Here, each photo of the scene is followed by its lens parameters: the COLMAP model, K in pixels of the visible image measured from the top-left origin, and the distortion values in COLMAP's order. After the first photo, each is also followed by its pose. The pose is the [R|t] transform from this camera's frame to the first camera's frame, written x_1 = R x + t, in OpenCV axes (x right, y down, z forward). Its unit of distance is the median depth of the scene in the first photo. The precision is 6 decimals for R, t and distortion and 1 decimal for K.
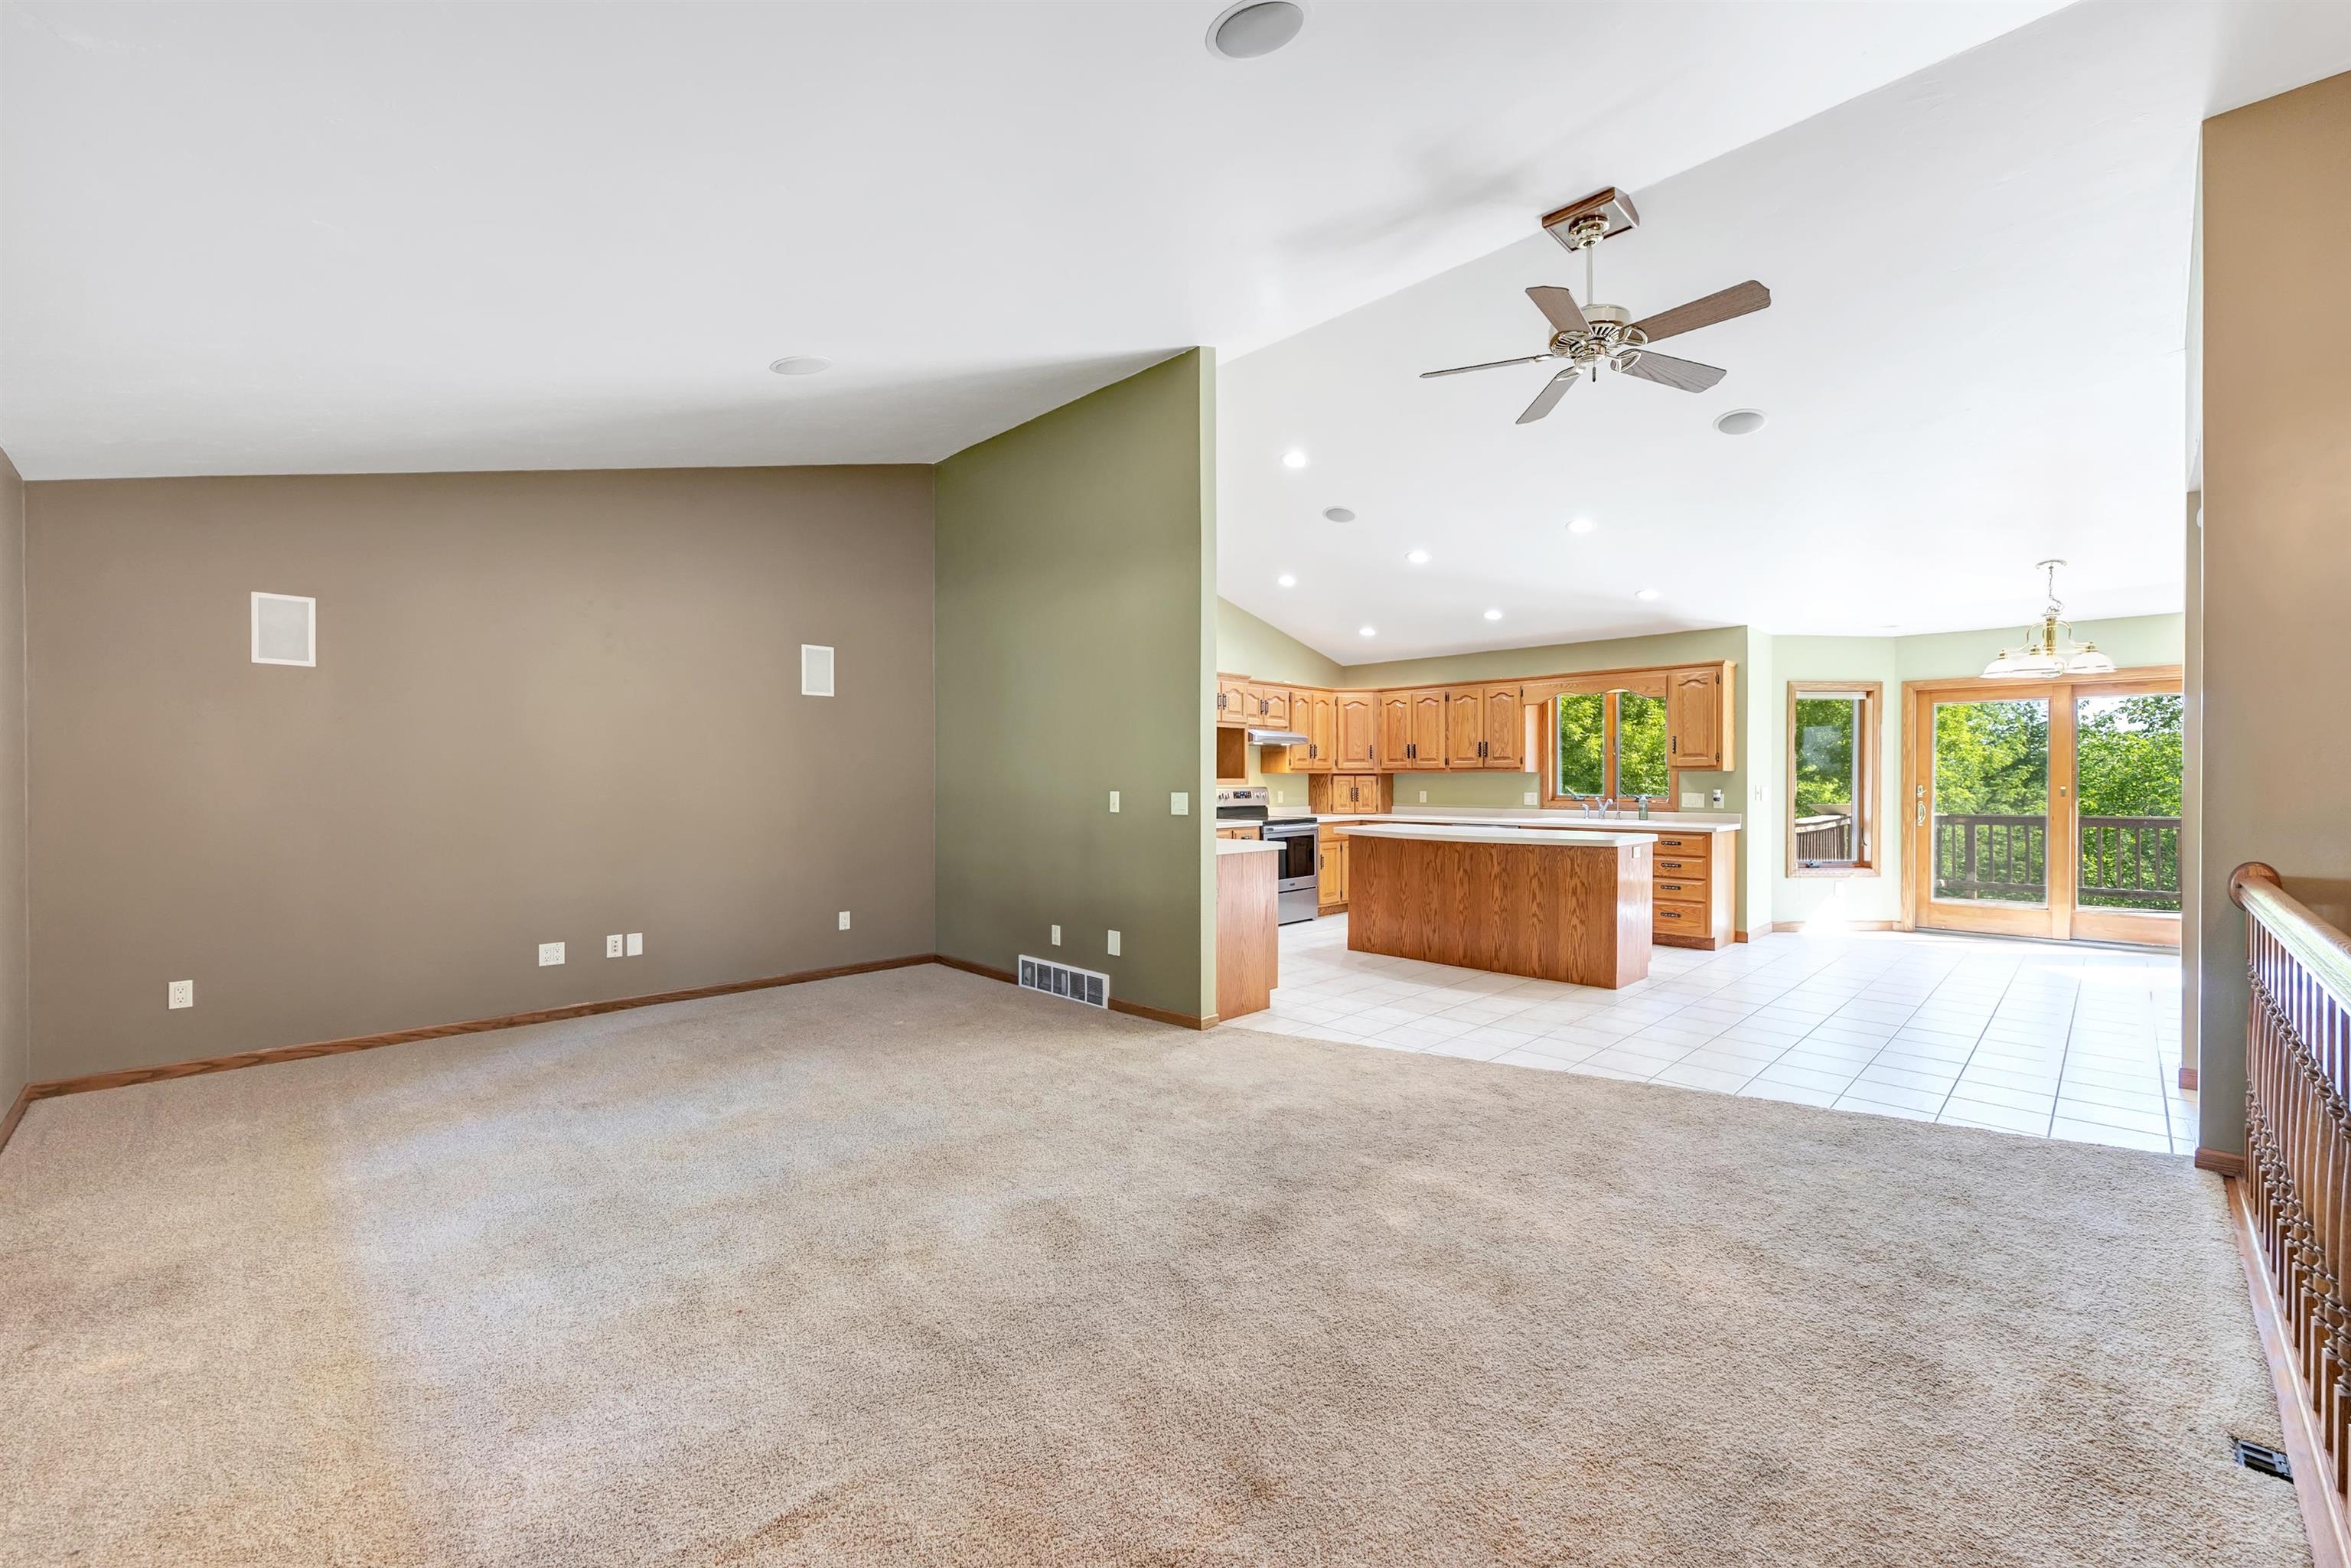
lens RADIAL K [[947.7, 0, 1172.0], [0, 947.7, 786.4], [0, 0, 1]] dist [-0.004124, 0.000725]
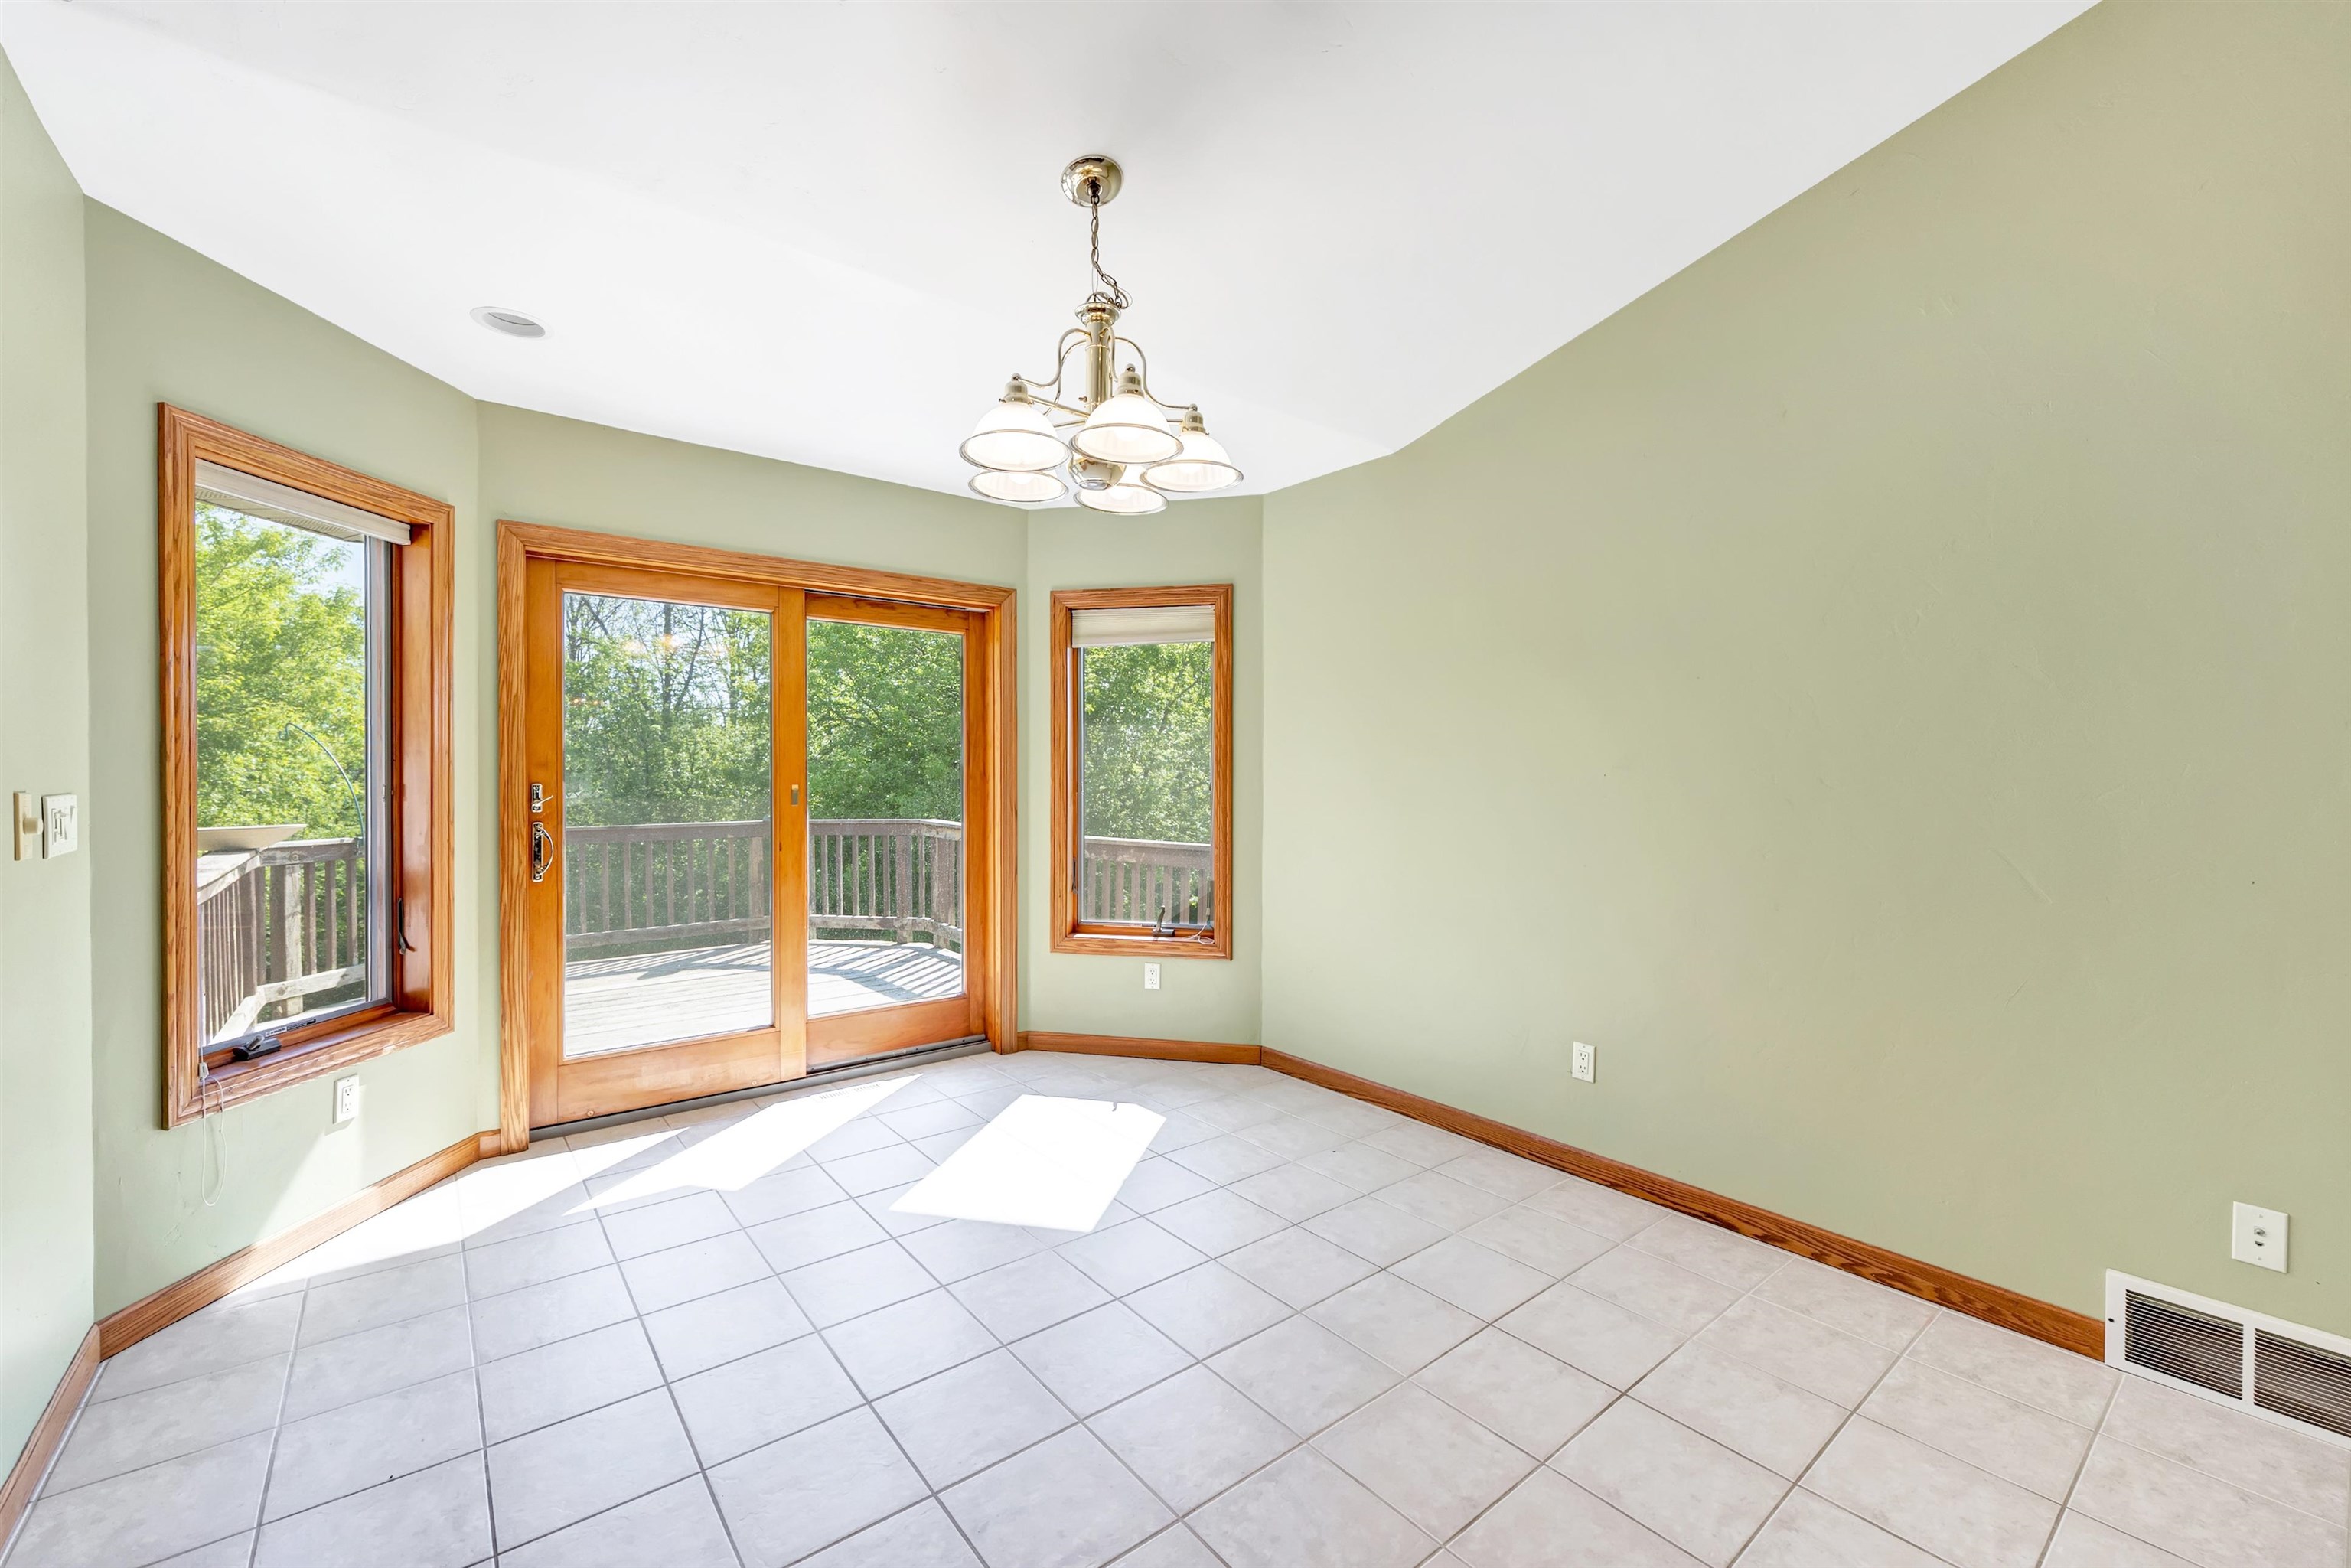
lens RADIAL K [[947.7, 0, 1170.9], [0, 947.7, 780.3], [0, 0, 1]] dist [-0.004124, 0.000725]
pose [[0.112943, -0.005419, 0.993587, 0.411487], [0.008268, 0.999956, 0.004514, -0.002163], [-0.993567, 0.007705, 0.112983, 0.676618]]
